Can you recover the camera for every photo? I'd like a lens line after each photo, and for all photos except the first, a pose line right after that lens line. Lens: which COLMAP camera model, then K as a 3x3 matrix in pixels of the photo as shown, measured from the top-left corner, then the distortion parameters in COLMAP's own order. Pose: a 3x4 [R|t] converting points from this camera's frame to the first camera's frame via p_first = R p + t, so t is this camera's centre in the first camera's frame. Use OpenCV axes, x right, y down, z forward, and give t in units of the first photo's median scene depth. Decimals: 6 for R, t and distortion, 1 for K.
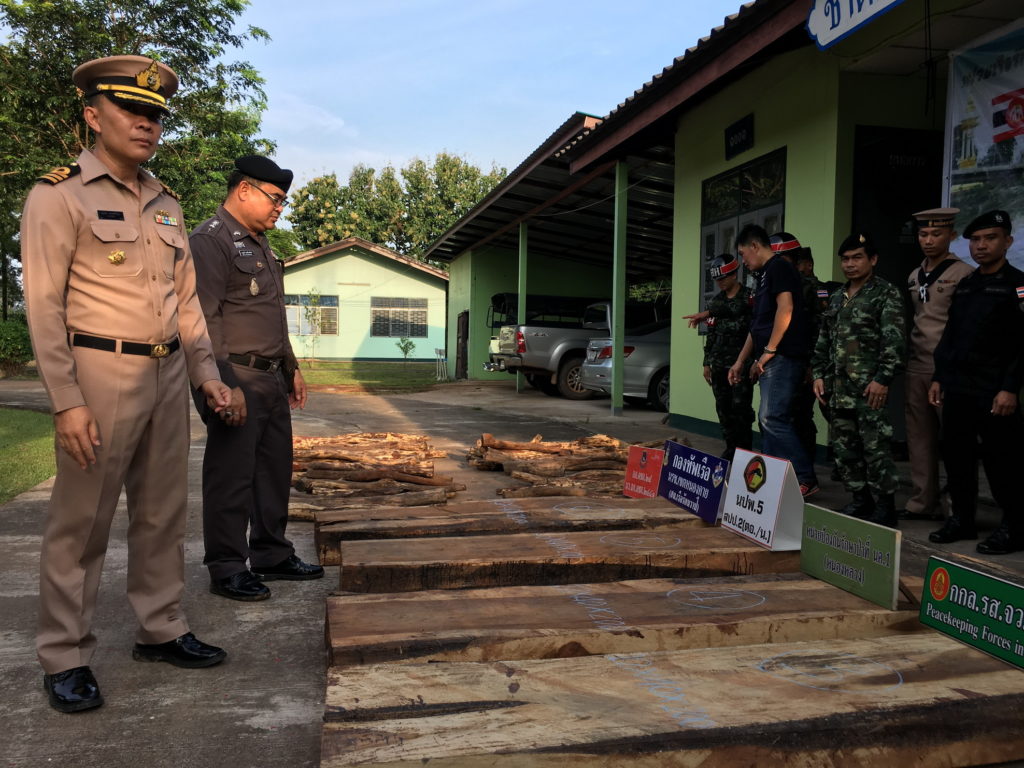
lens RADIAL K [[878.1, 0, 510.2], [0, 878.1, 380.1], [0, 0, 1]] dist [0.035734, -0.018875]
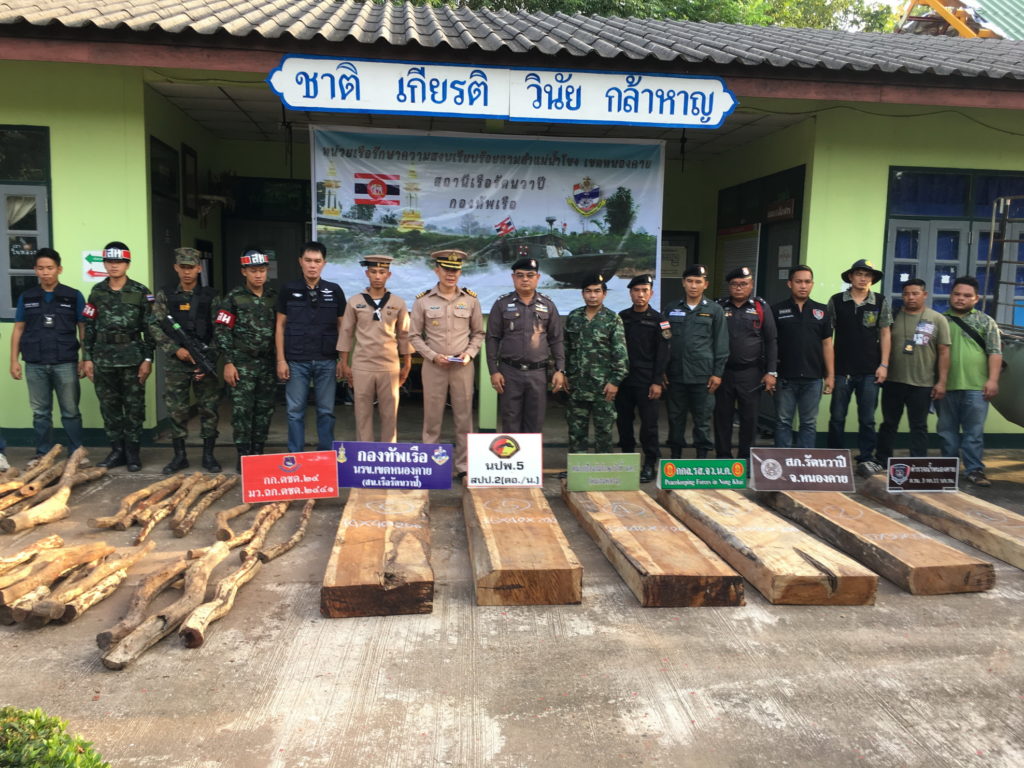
lens RADIAL K [[878.1, 0, 508.6], [0, 878.1, 388.7], [0, 0, 1]] dist [0.035734, -0.018875]
pose [[0.099380, -0.125238, 0.987137, -1.270495], [0.018732, 0.992108, 0.123983, -0.193356], [-0.994873, 0.006170, 0.100942, 0.835804]]
